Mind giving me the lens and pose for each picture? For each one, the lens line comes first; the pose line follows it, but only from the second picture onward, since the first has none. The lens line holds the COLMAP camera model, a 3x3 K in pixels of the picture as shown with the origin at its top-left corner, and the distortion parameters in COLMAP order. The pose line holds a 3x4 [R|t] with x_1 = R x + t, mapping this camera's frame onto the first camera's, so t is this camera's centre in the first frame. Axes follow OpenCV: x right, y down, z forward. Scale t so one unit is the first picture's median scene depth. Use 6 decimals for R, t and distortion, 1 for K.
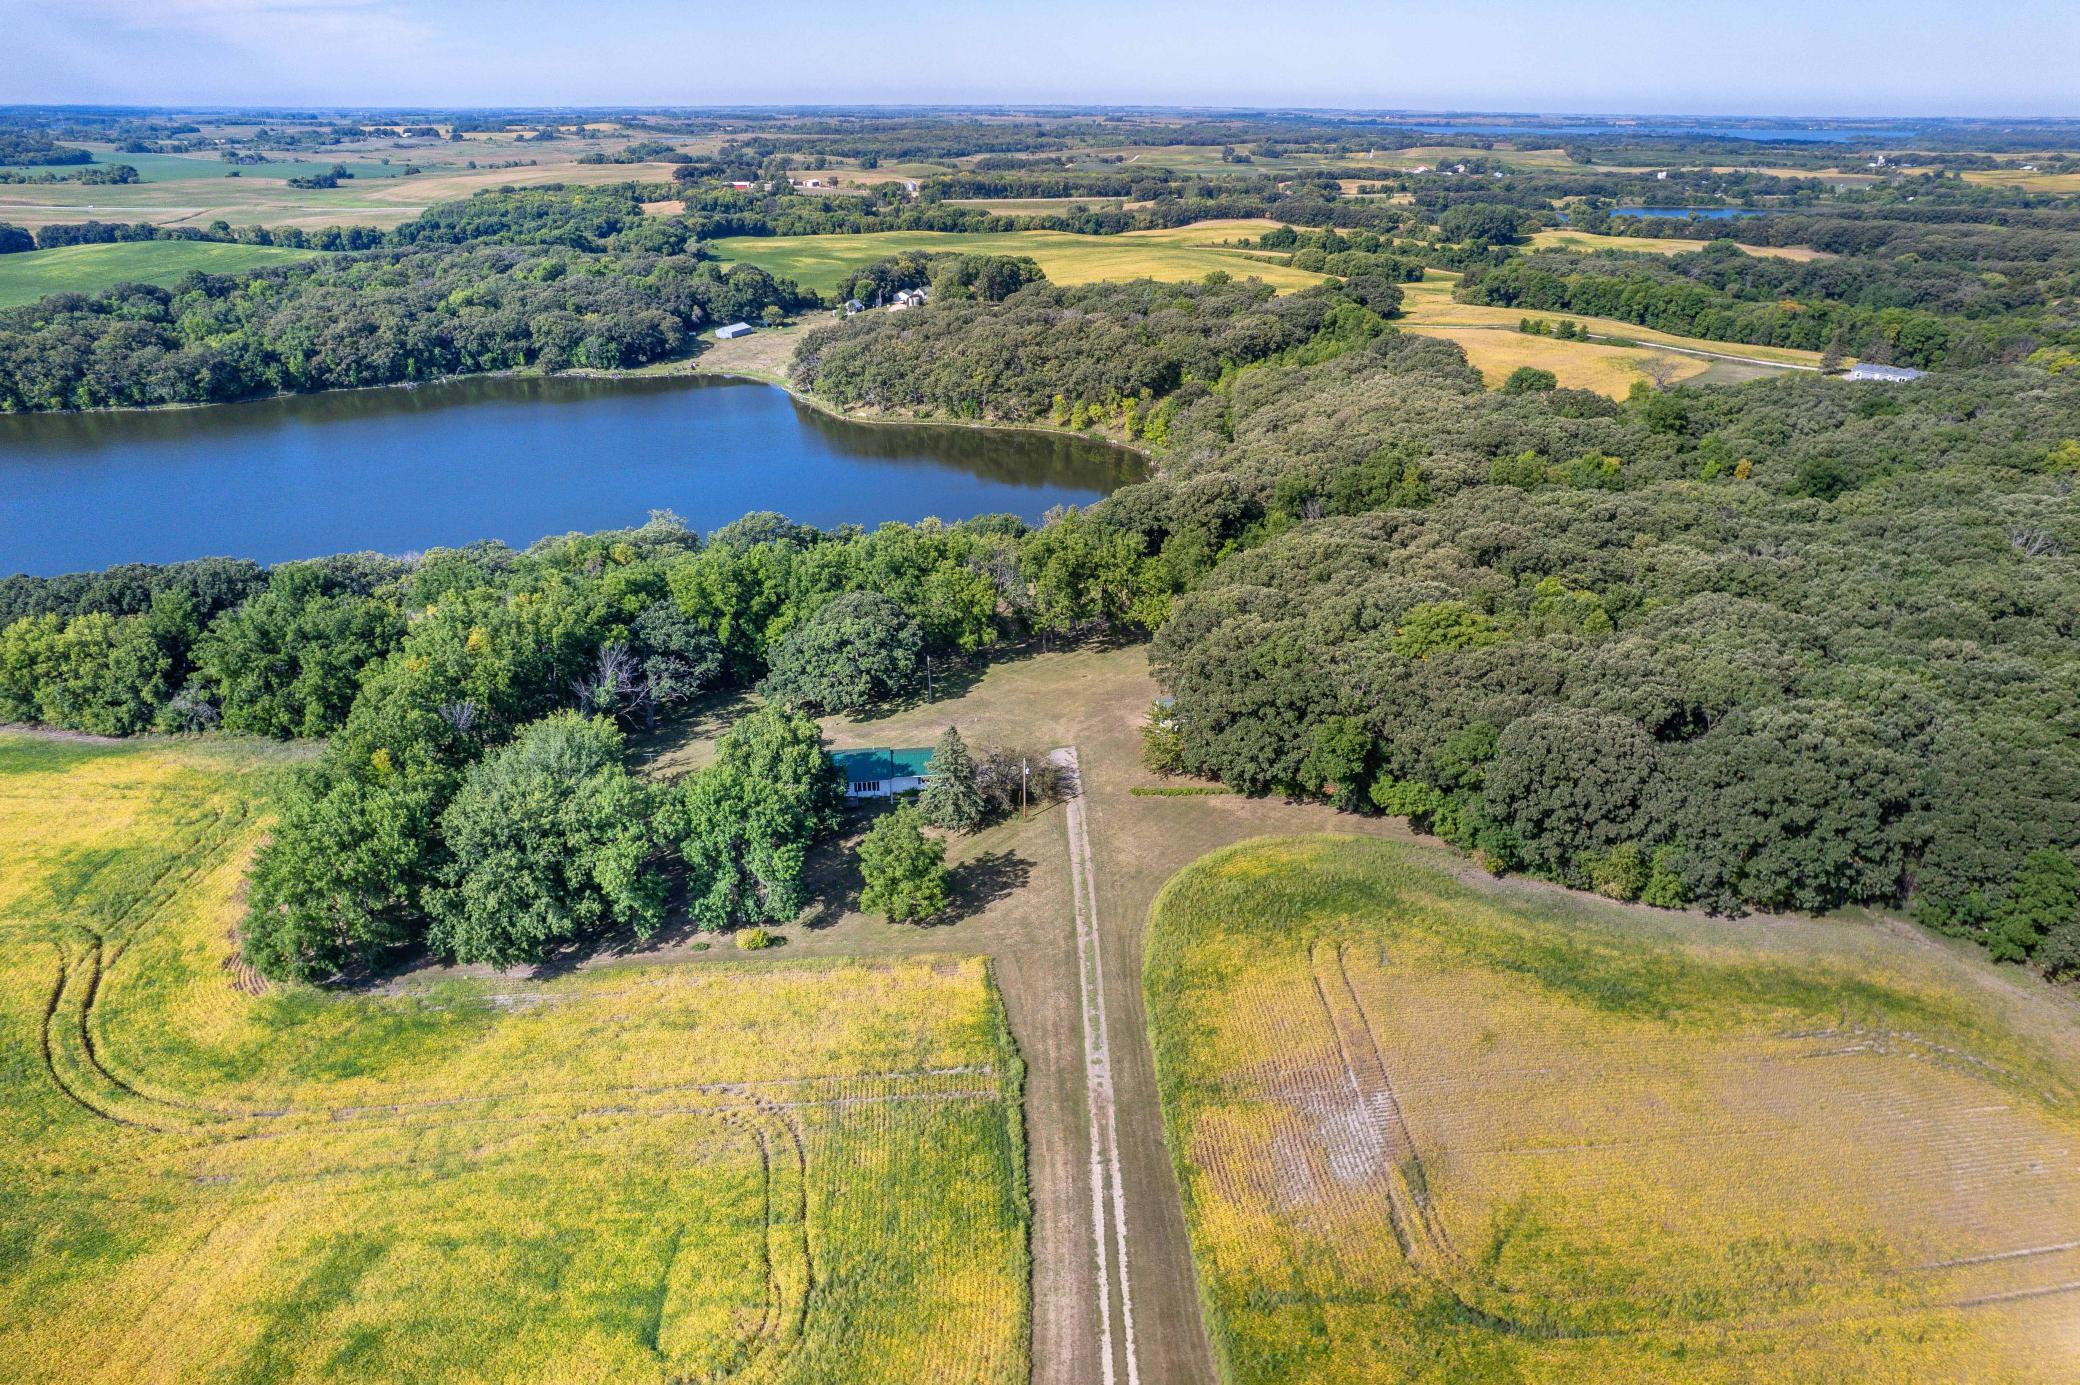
lens RADIAL K [[1346.9, 0, 1047.2], [0, 1346.9, 694.9], [0, 0, 1]] dist [-0.076528, 0.069713]
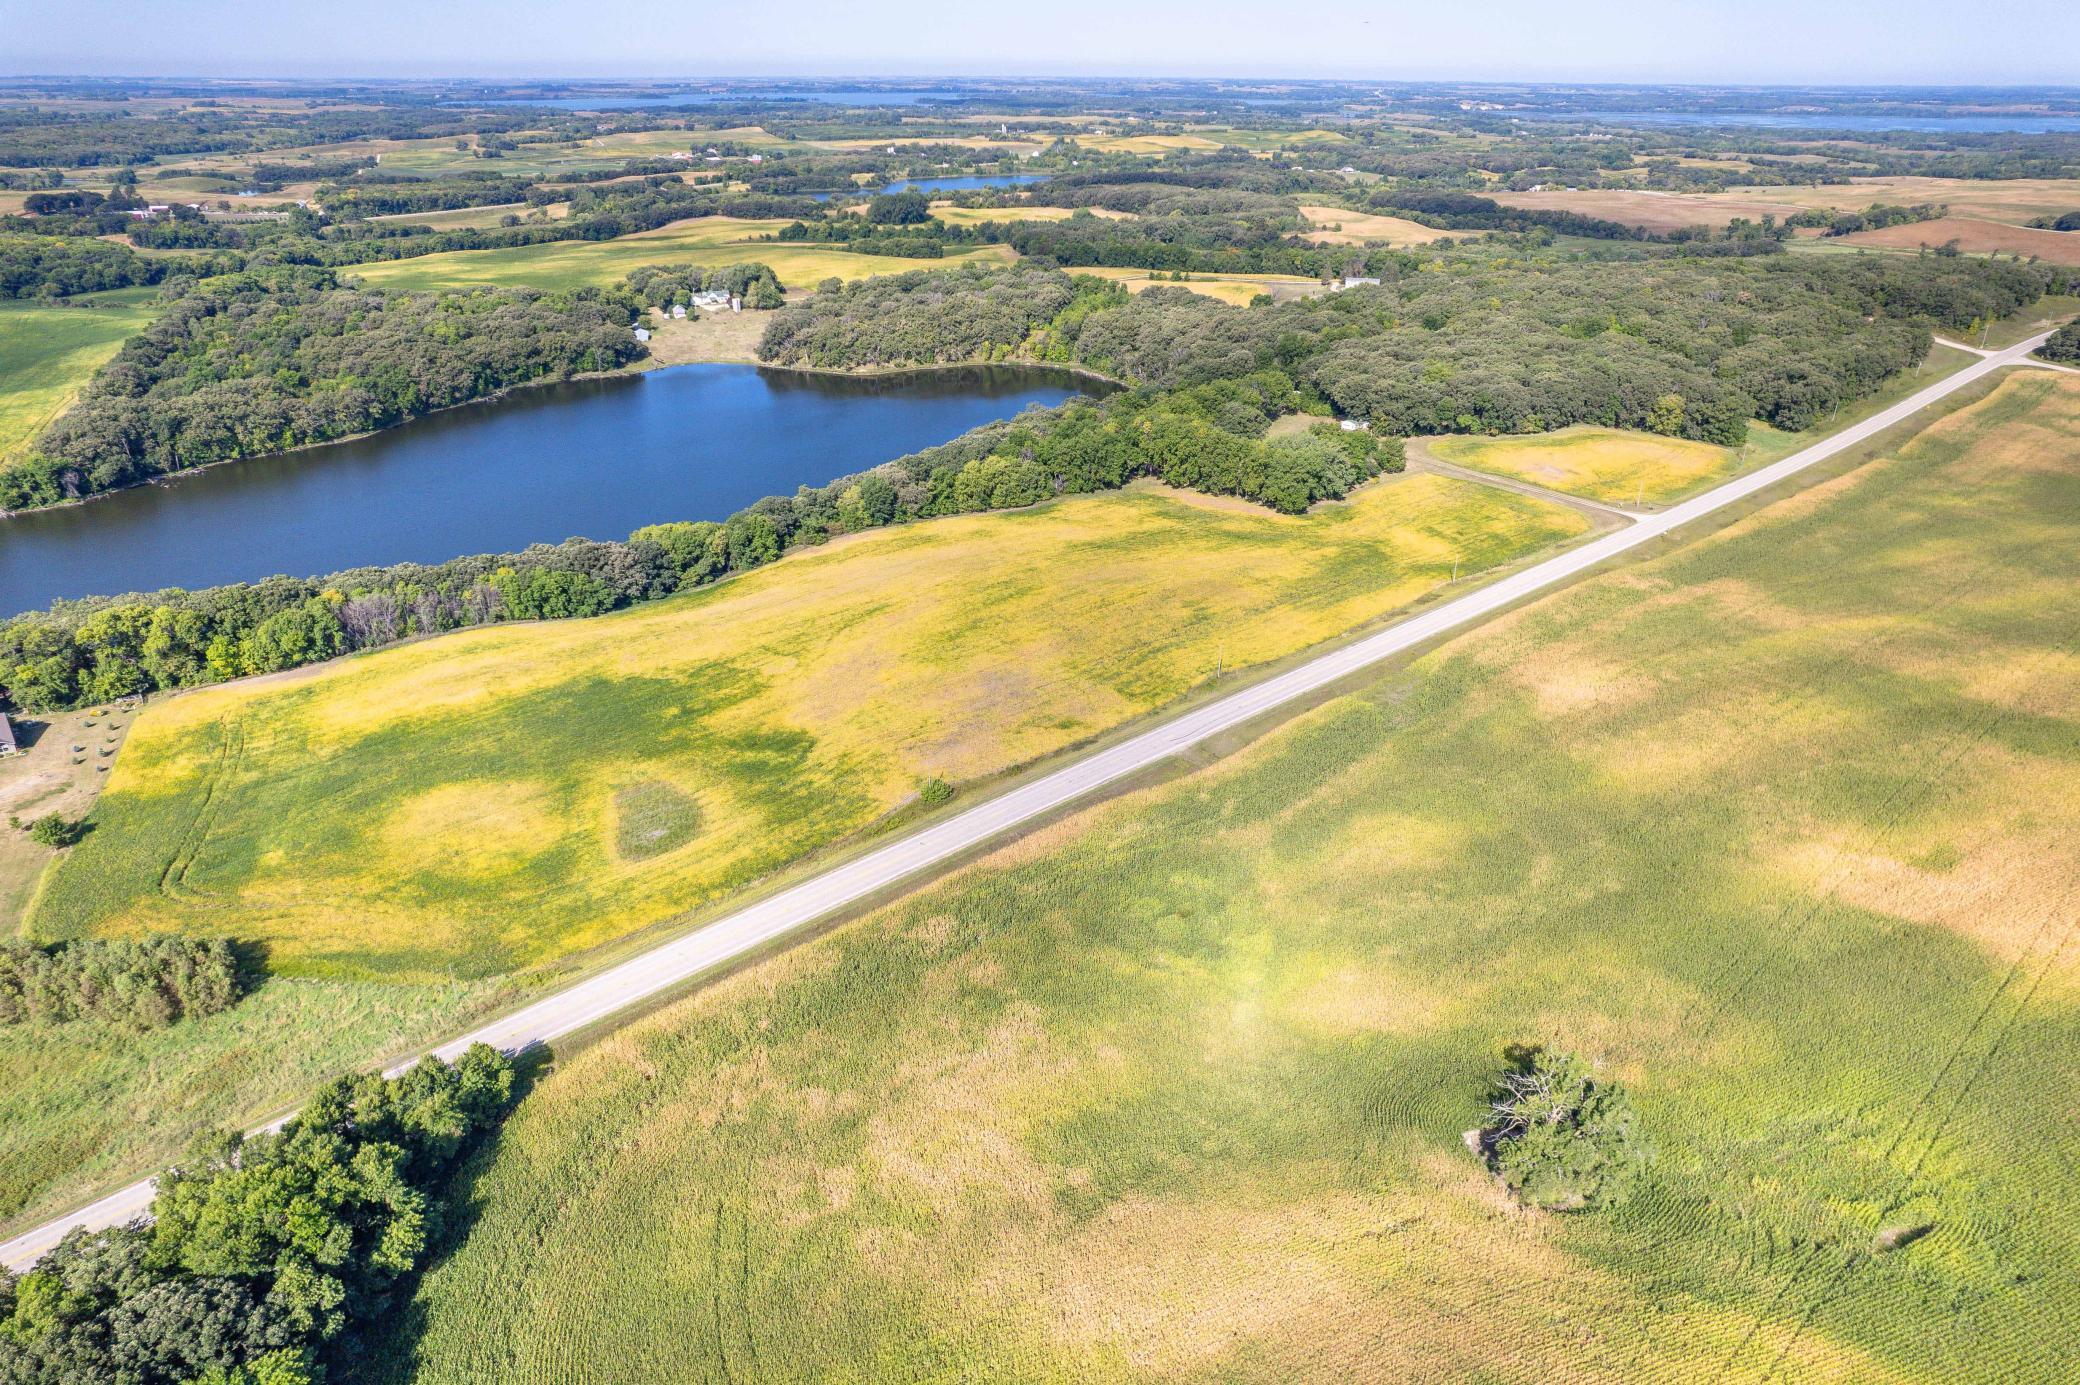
lens RADIAL K [[1346.9, 0, 1044.8], [0, 1346.9, 699.7], [0, 0, 1]] dist [-0.076528, 0.069713]
pose [[0.803755, -0.258736, 0.535756, -0.776193], [0.243821, 0.964643, 0.100076, 0.050491], [-0.542706, 0.050192, 0.838422, -0.356159]]
